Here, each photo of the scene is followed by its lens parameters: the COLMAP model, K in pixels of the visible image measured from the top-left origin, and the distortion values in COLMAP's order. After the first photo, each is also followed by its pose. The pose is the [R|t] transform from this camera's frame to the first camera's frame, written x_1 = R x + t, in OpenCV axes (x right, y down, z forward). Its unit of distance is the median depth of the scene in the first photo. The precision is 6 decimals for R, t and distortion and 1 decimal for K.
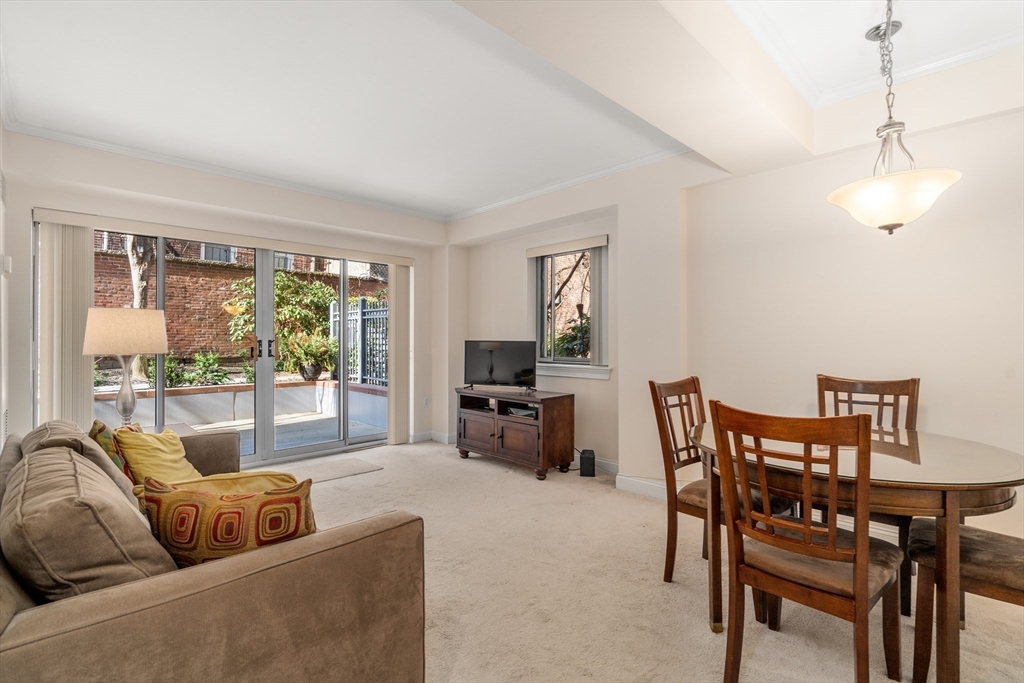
lens RADIAL K [[478.8, 0, 513.7], [0, 478.8, 337.6], [0, 0, 1]] dist [-0.001651, 0.000166]
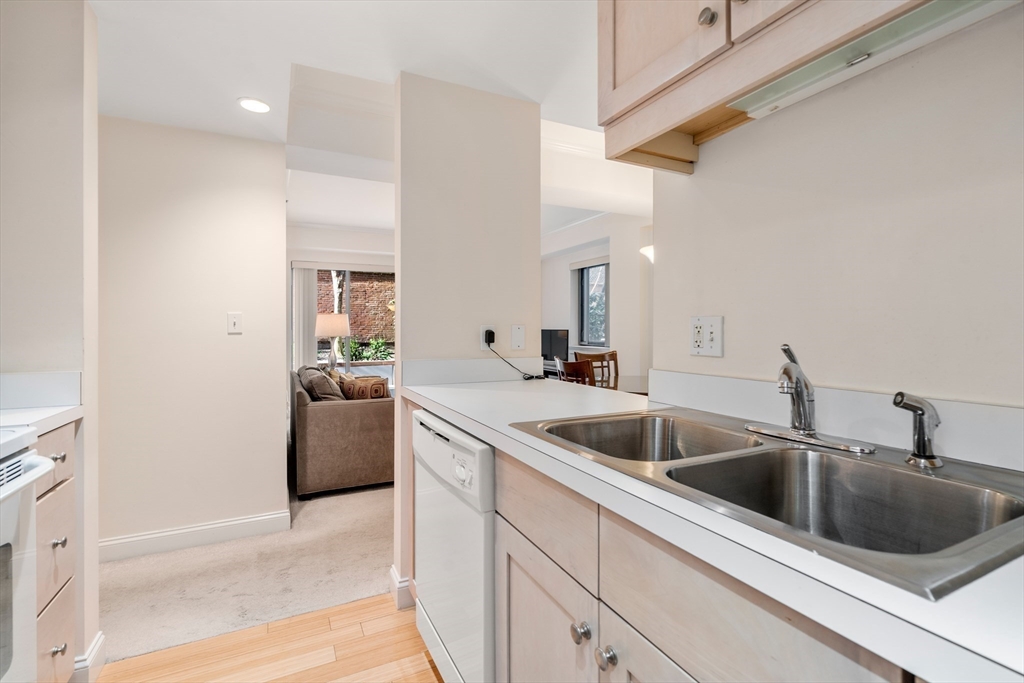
lens RADIAL K [[517.5, 0, 513.9], [0, 517.5, 331.3], [0, 0, 1]] dist [-0.000718, 0.000011]
pose [[0.943944, 0.000339, -0.330105, 0.370134], [0.002493, 0.999964, 0.008153, -0.001531], [0.330096, -0.008519, 0.943909, -0.471777]]
